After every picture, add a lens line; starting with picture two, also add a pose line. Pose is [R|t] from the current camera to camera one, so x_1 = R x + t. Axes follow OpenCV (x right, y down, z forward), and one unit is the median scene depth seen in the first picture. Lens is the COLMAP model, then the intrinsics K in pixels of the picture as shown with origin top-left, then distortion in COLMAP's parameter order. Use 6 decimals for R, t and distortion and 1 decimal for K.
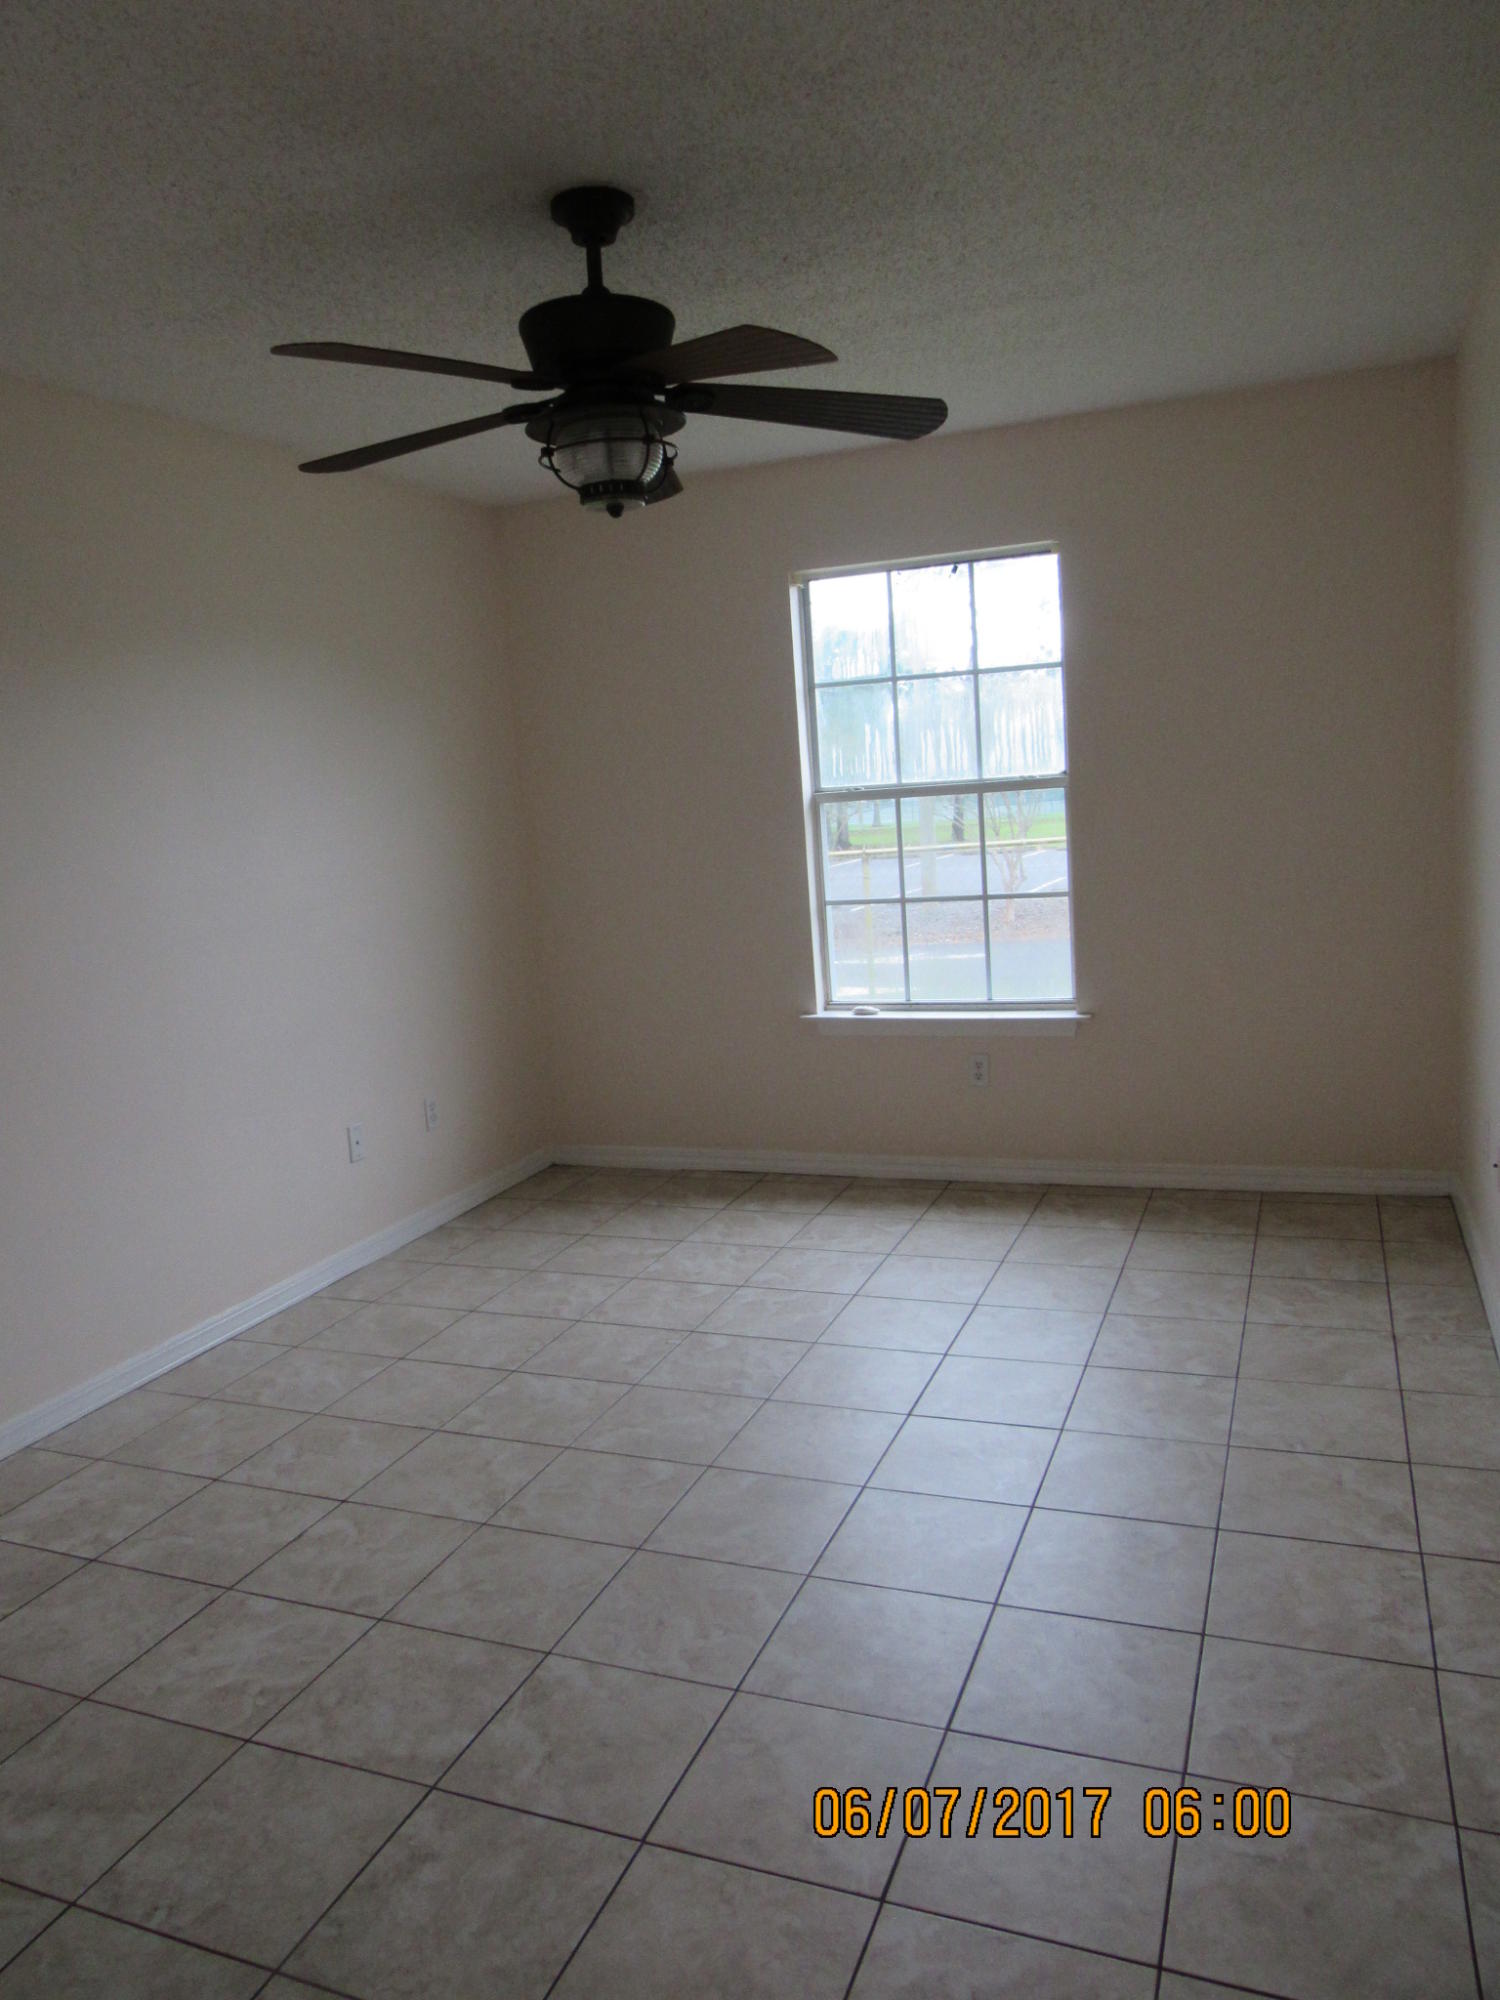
lens RADIAL K [[1411.4, 0, 716.7], [0, 1411.4, 1006.1], [0, 0, 1]] dist [0.003488, 0.012536]
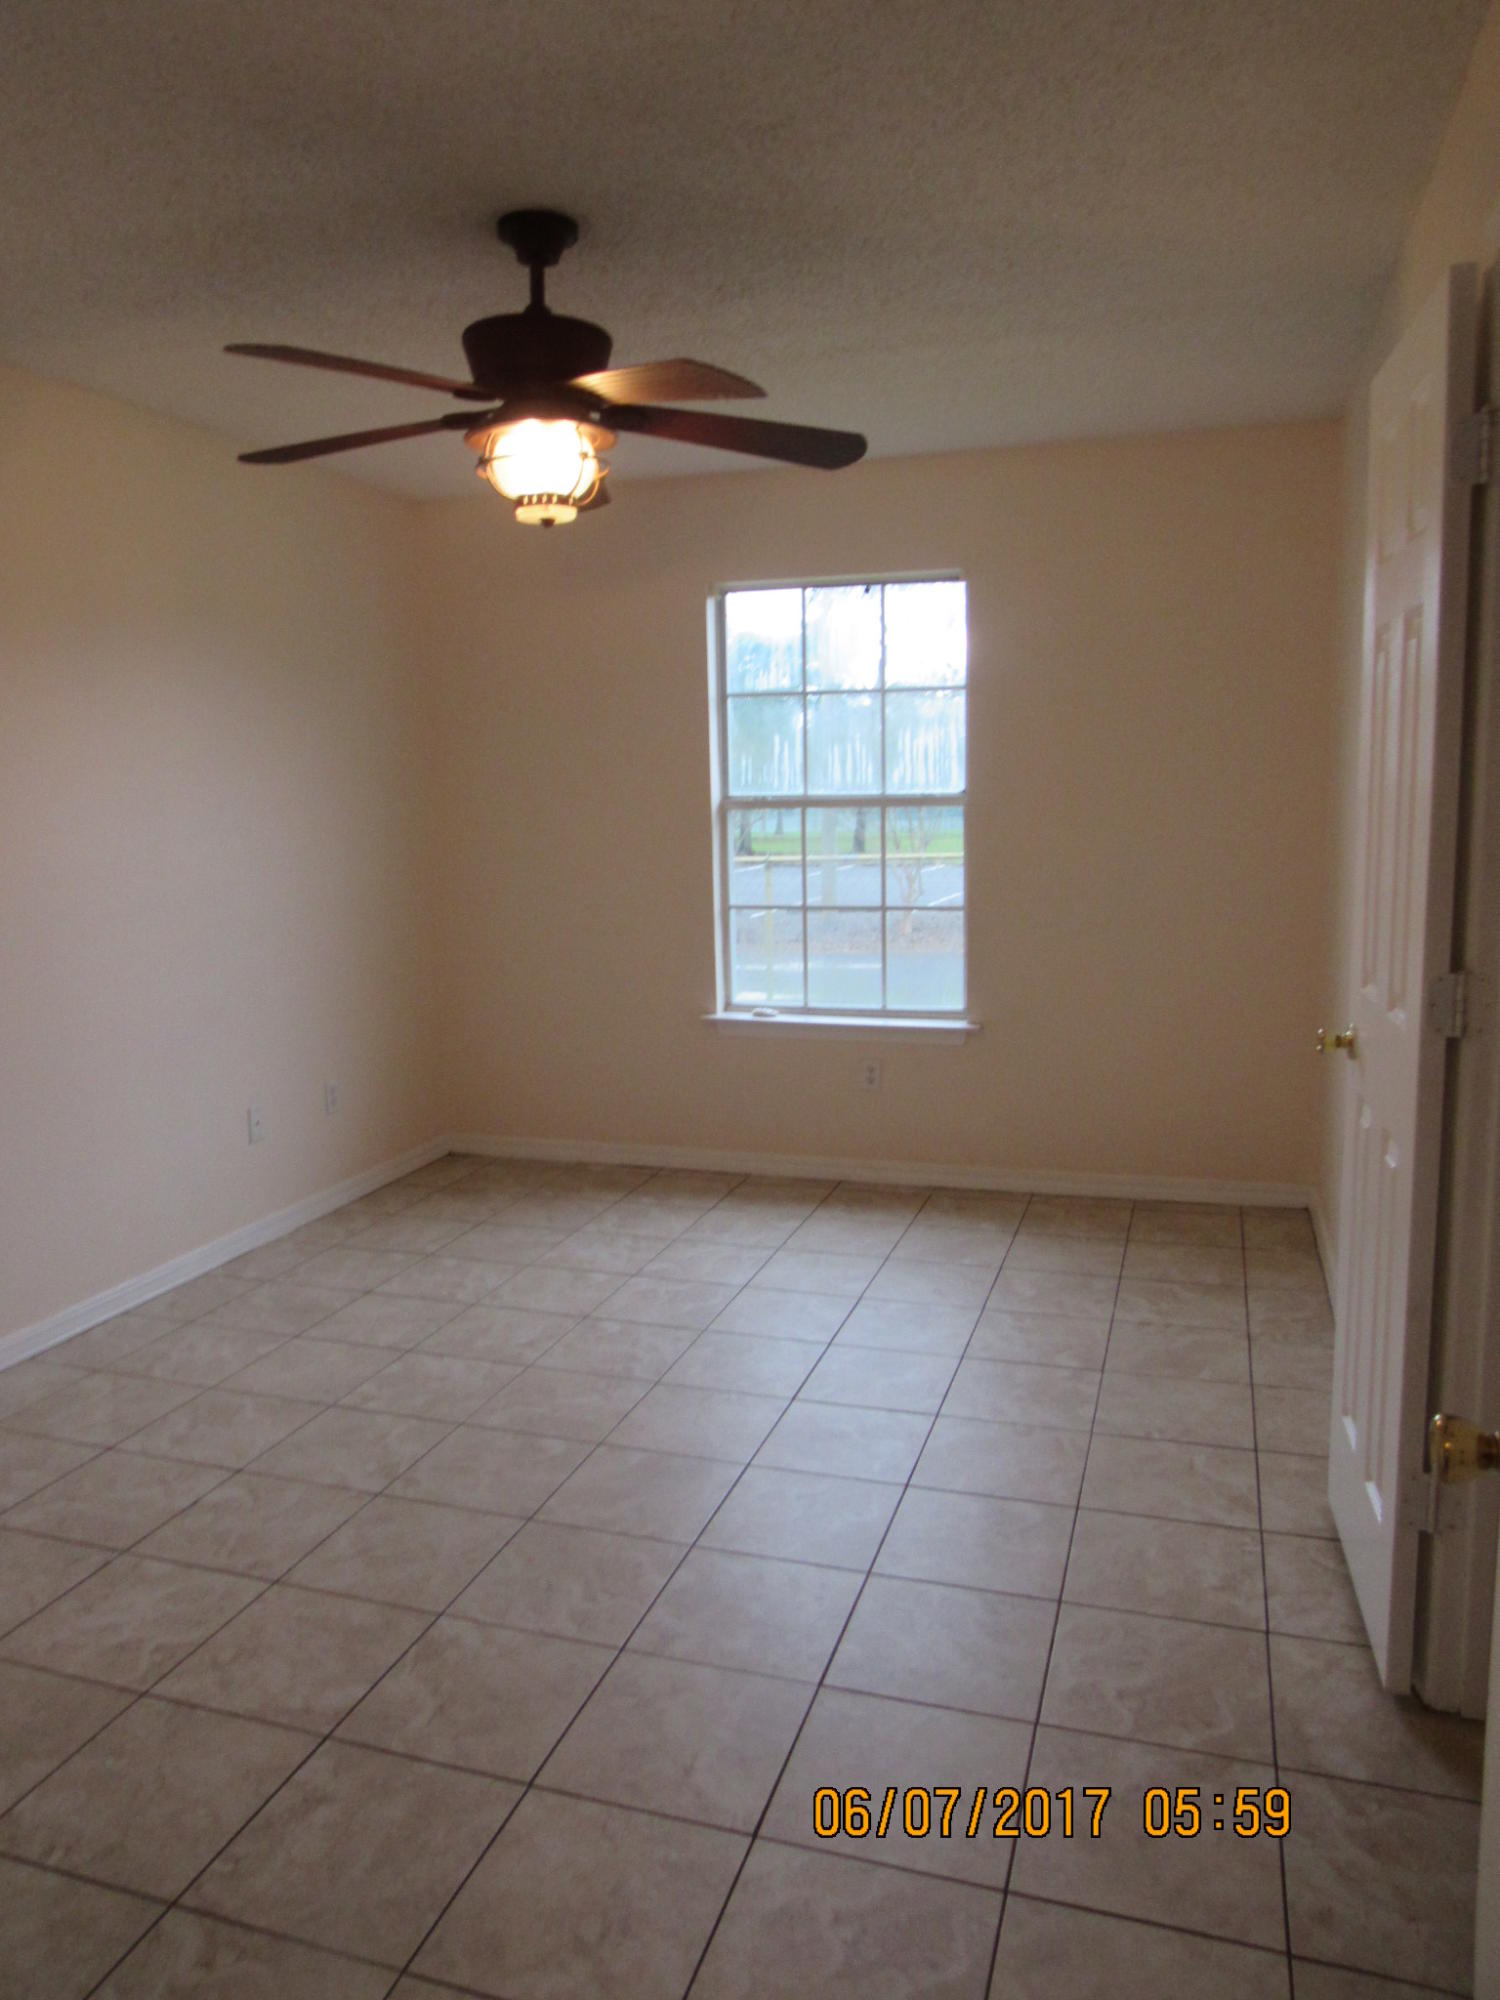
lens RADIAL K [[1421.9, 0, 696.1], [0, 1421.9, 991.3], [0, 0, 1]] dist [0.034098, -0.002920]
pose [[0.997378, 0.041196, 0.059503, -0.010446], [-0.040457, 0.999089, -0.013572, 0.005538], [-0.060008, 0.011129, 0.998136, -0.051466]]
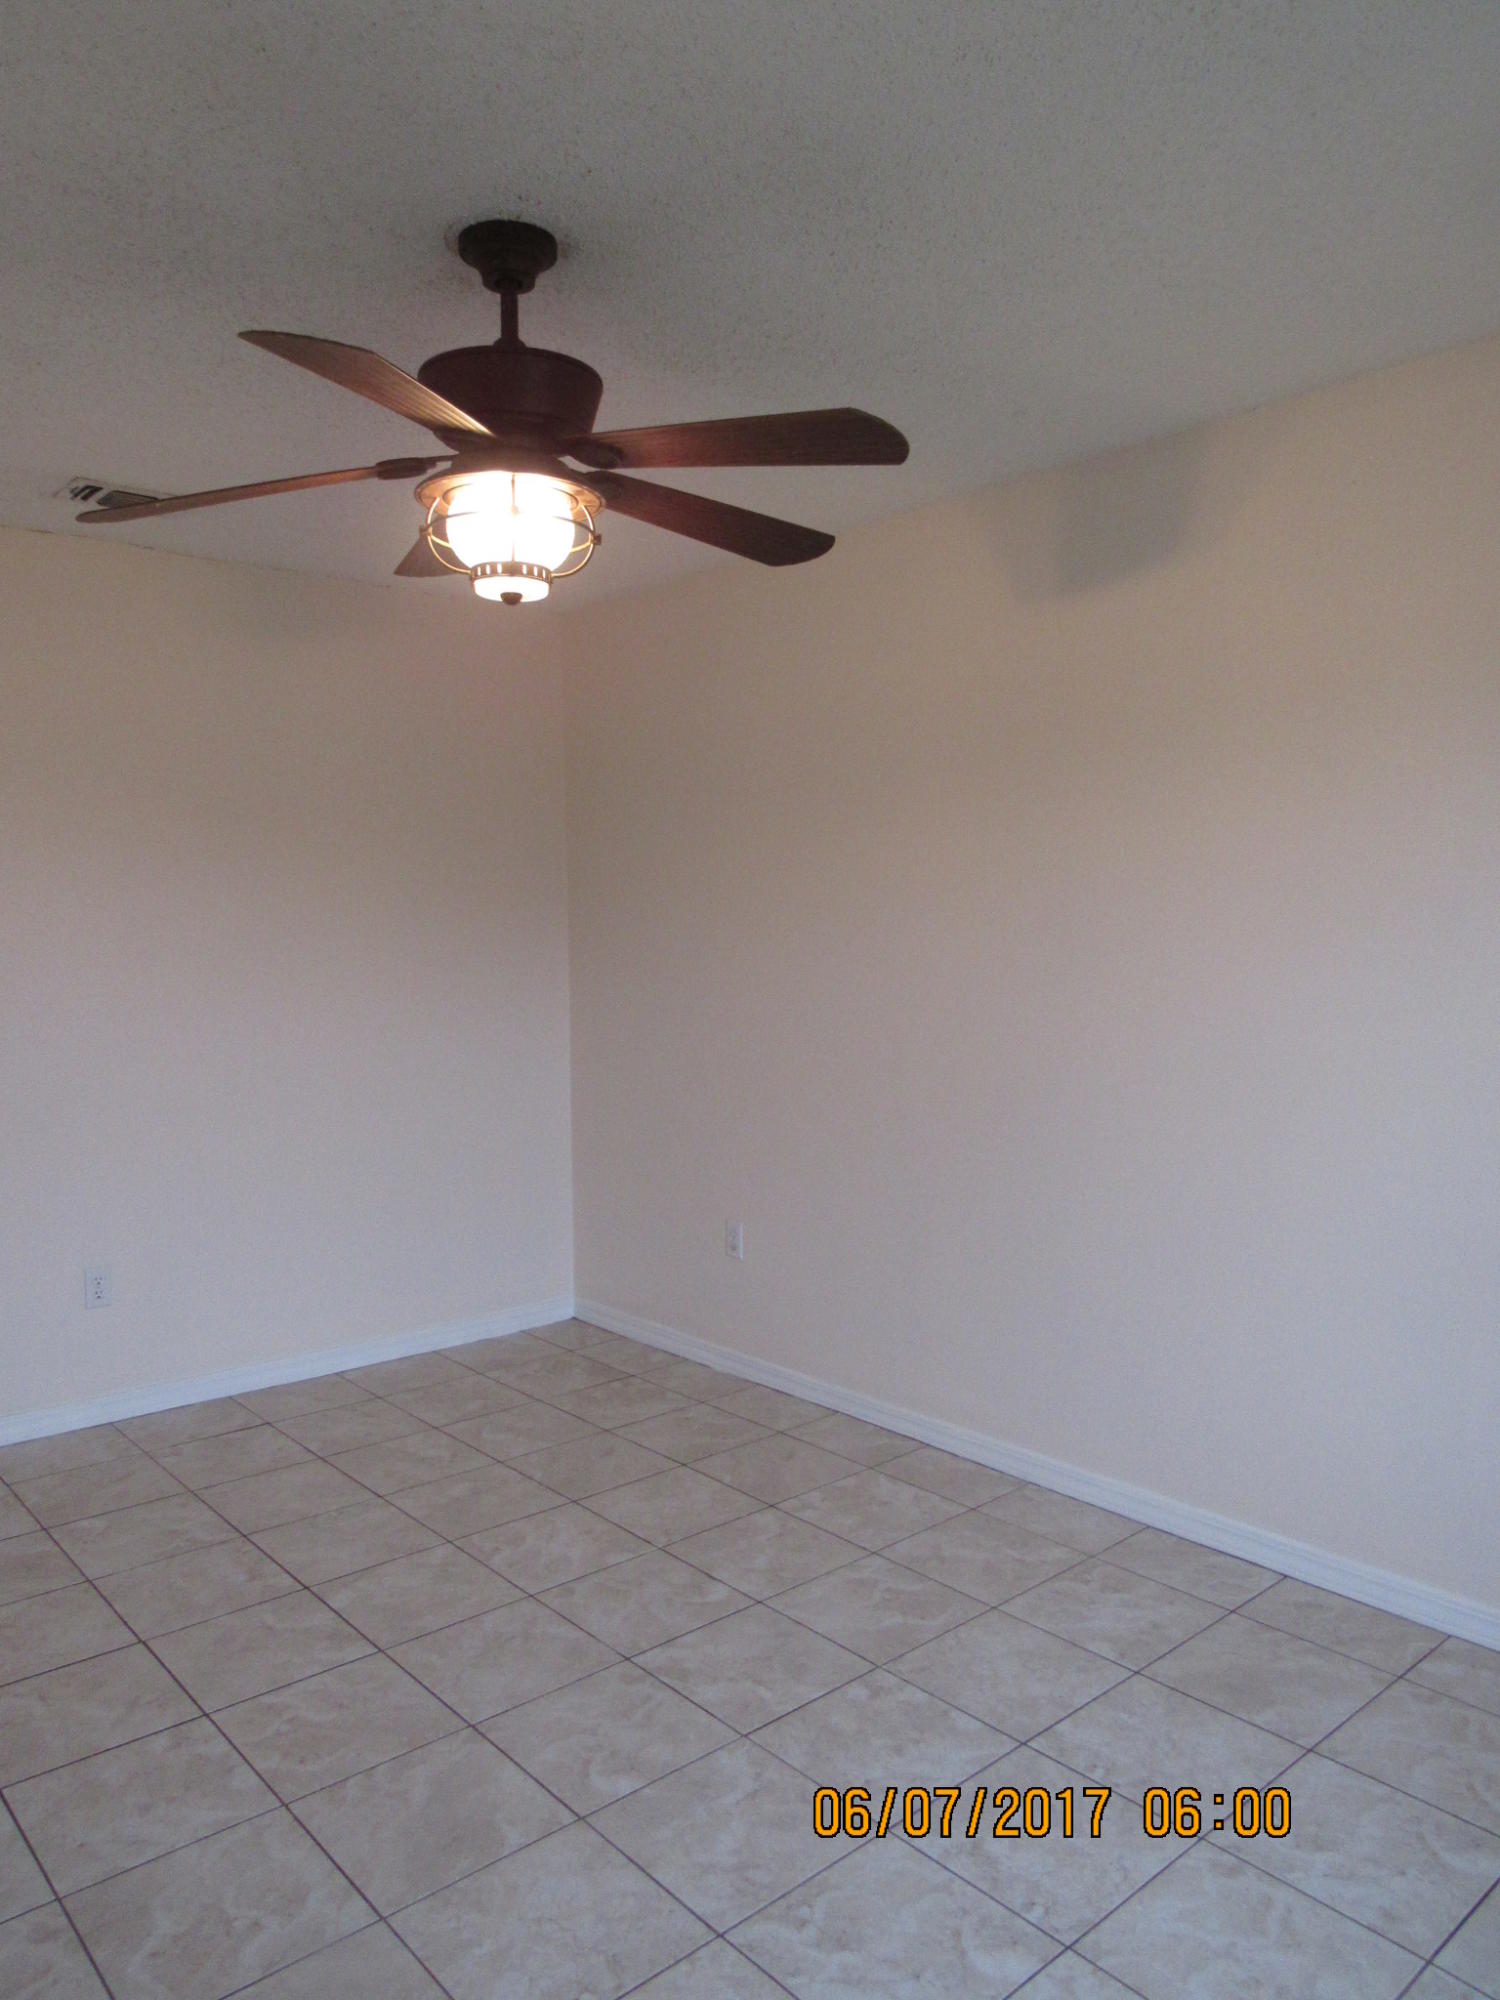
lens RADIAL K [[1412.8, 0, 754.7], [0, 1412.8, 1012.4], [0, 0, 1]] dist [0.005442, 0.002884]
pose [[-0.438009, 0.135029, -0.888772, 0.560221], [-0.085569, 0.977904, 0.190741, -0.247073], [0.894889, 0.159598, -0.416777, 1.298137]]
